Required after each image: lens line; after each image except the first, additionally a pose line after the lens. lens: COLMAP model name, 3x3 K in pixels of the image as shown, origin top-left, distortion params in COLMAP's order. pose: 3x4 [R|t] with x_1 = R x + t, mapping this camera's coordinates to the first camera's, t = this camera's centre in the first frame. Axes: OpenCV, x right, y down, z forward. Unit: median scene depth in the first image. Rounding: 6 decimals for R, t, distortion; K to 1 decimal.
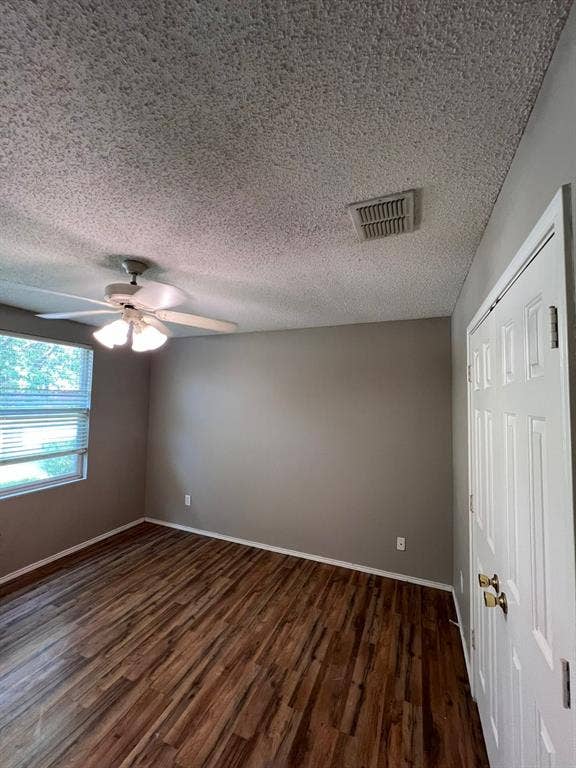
lens RADIAL K [[305.9, 0, 286.9], [0, 305.9, 387.2], [0, 0, 1]] dist [0.002445, 0.000375]
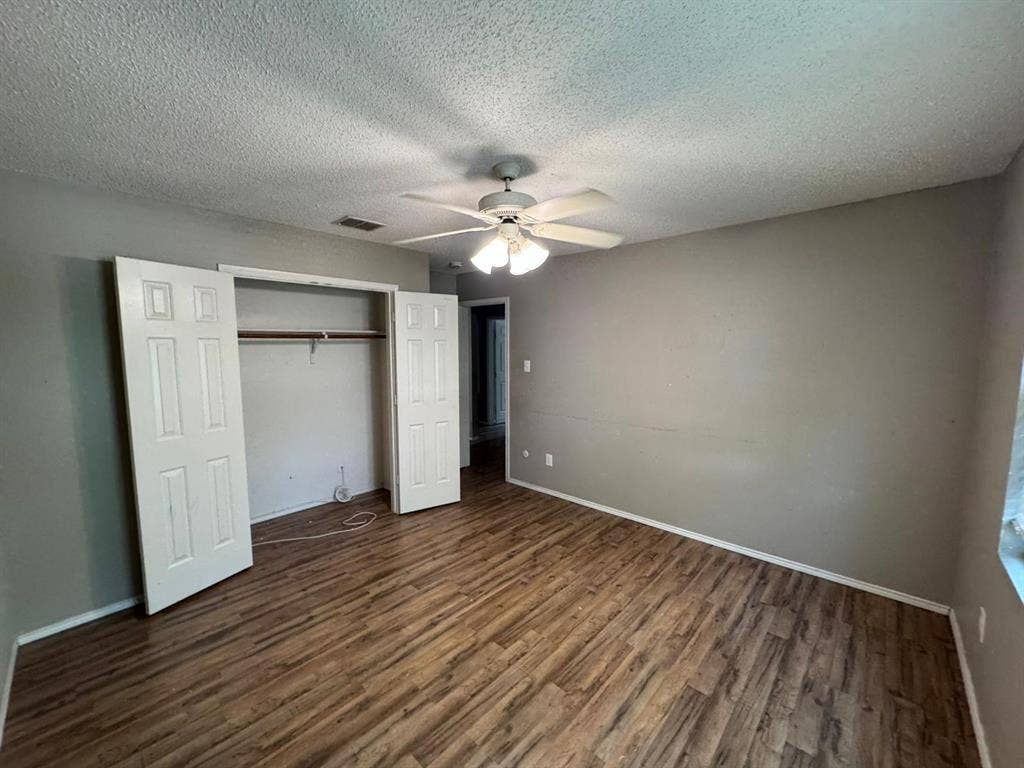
lens RADIAL K [[407.9, 0, 510.6], [0, 407.9, 383.8], [0, 0, 1]] dist [0.002445, 0.000375]
pose [[-0.940156, -0.045462, 0.337698, -0.830041], [-0.027919, 0.998005, 0.056630, 0.107903], [-0.339599, 0.043812, -0.939549, 1.874589]]
